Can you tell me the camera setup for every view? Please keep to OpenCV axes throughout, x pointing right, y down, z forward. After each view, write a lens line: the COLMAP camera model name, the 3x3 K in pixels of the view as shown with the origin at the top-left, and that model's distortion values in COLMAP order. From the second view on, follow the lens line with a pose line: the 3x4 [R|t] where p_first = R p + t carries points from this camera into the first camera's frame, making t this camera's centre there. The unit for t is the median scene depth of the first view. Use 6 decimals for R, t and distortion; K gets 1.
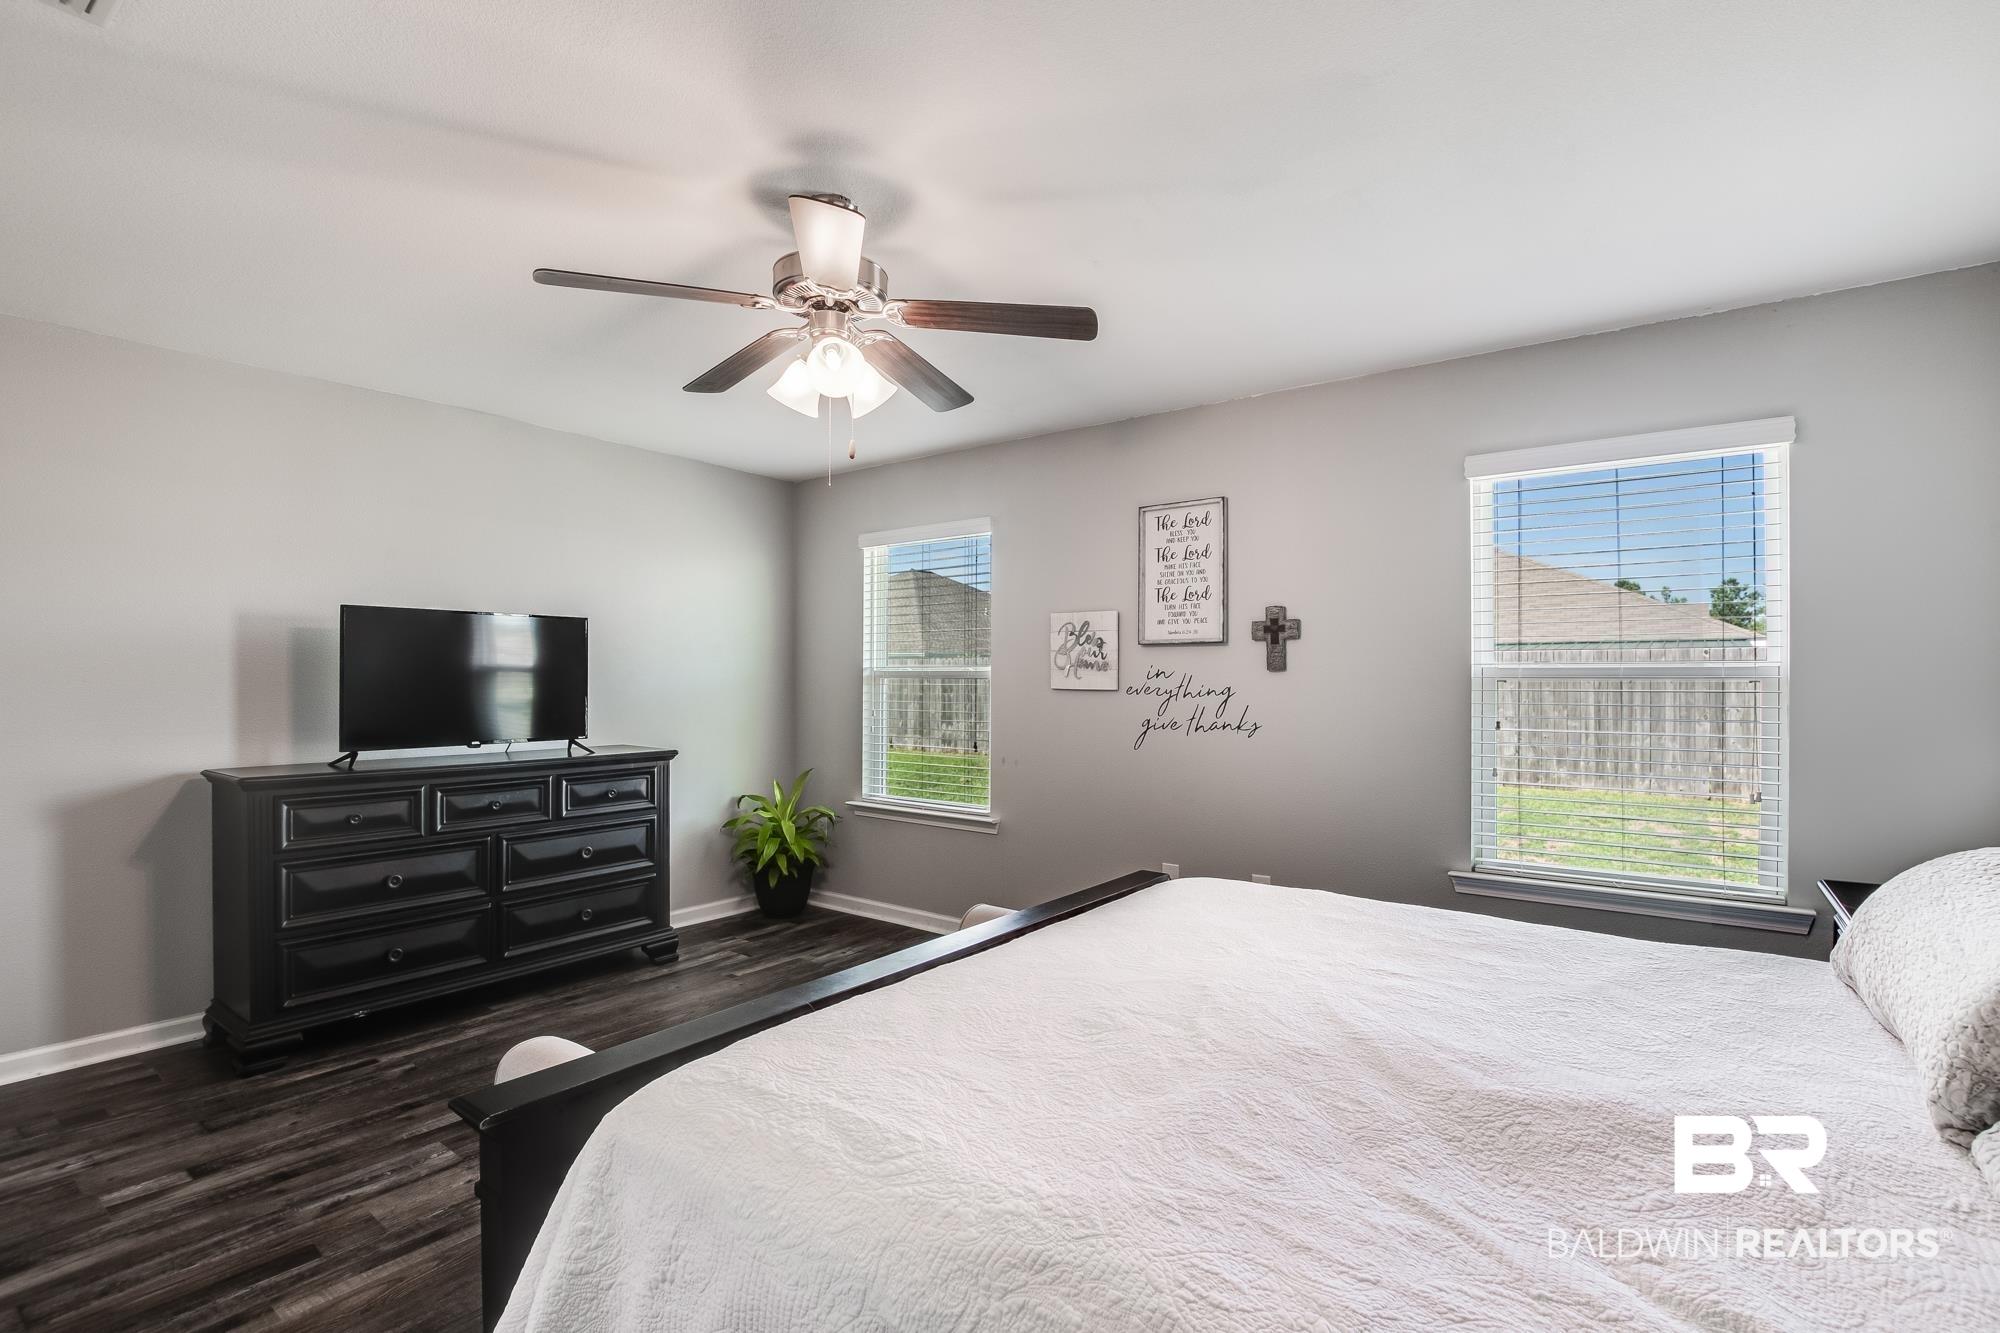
lens RADIAL K [[948.6, 0, 1006.4], [0, 948.6, 672.6], [0, 0, 1]] dist [-0.022788, 0.000035]
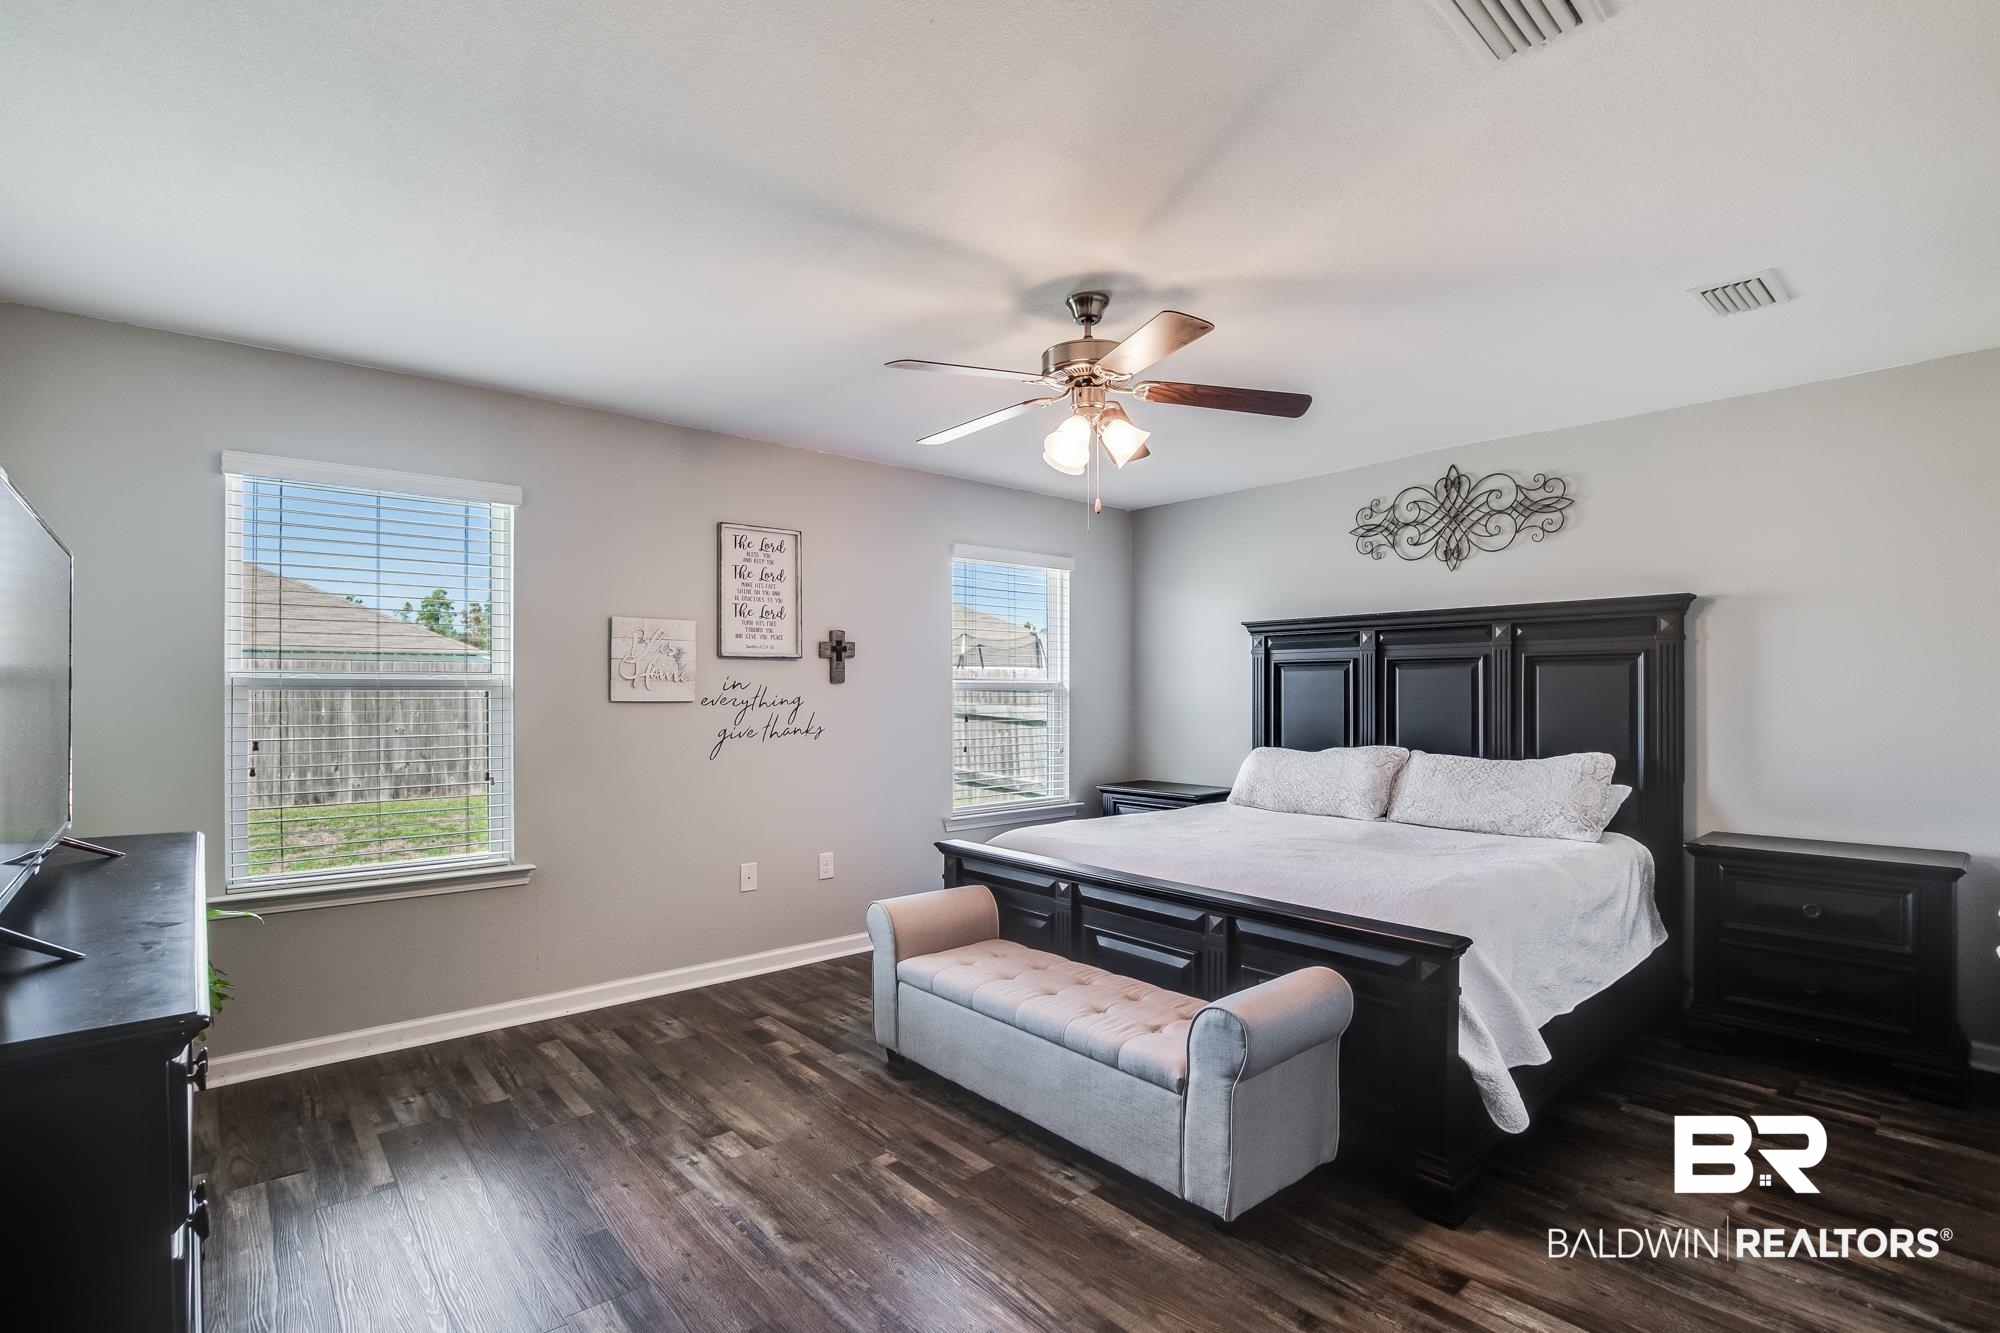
lens RADIAL K [[908.0, 0, 996.9], [0, 908.0, 684.5], [0, 0, 1]] dist [-0.004910, -0.000437]
pose [[0.239409, 0.003164, 0.970914, -0.757173], [-0.005168, 0.999985, -0.001985, 0.001054], [-0.970905, -0.004543, 0.239421, 0.488468]]
